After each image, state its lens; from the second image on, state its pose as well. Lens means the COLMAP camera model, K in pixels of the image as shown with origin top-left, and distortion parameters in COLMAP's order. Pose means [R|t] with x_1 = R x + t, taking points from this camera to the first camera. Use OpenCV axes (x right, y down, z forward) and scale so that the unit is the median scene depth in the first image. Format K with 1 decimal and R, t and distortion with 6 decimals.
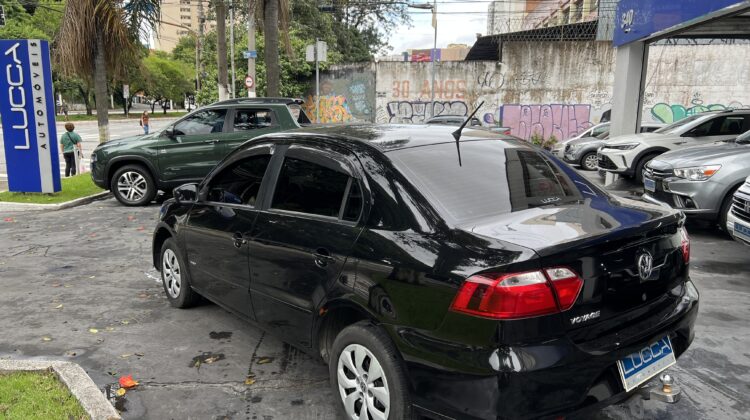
lens RADIAL K [[566.5, 0, 375.0], [0, 566.5, 210.0], [0, 0, 1]] dist [0.042582, -0.042785]
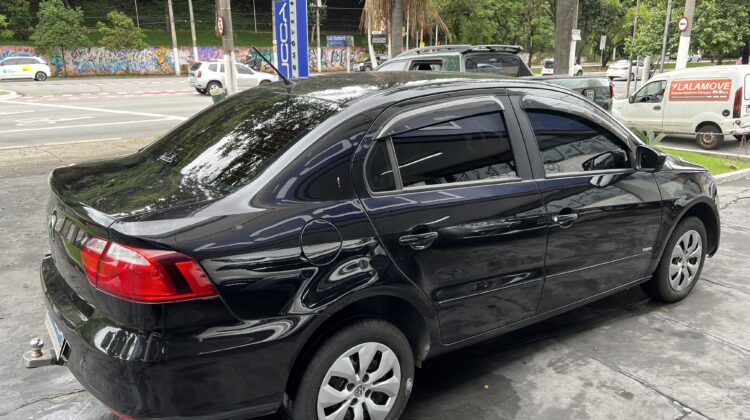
lens RADIAL K [[566.5, 0, 375.0], [0, 566.5, 210.0], [0, 0, 1]] dist [0.042582, -0.042785]
pose [[0.660377, 0.176149, -0.729982, 0.364273], [-0.117488, 0.984363, 0.131248, -0.060339], [0.741687, -0.000909, 0.670746, 0.378729]]
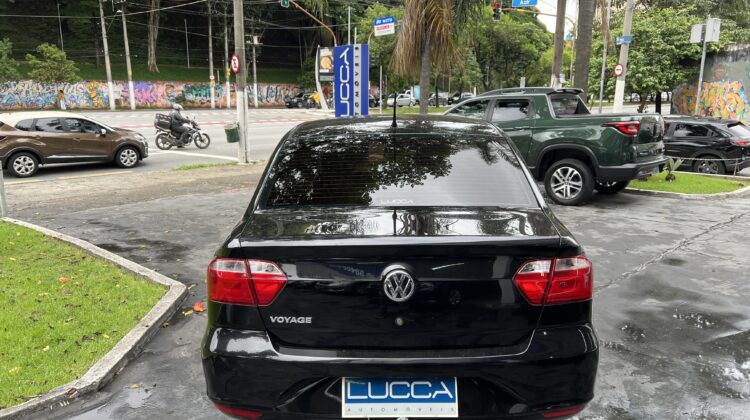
lens RADIAL K [[566.5, 0, 375.0], [0, 566.5, 210.0], [0, 0, 1]] dist [0.042582, -0.042785]
pose [[0.770975, 0.116948, -0.626035, 0.235919], [-0.107090, 0.992805, 0.053580, -0.013234], [0.627797, 0.025733, 0.777952, 0.078691]]
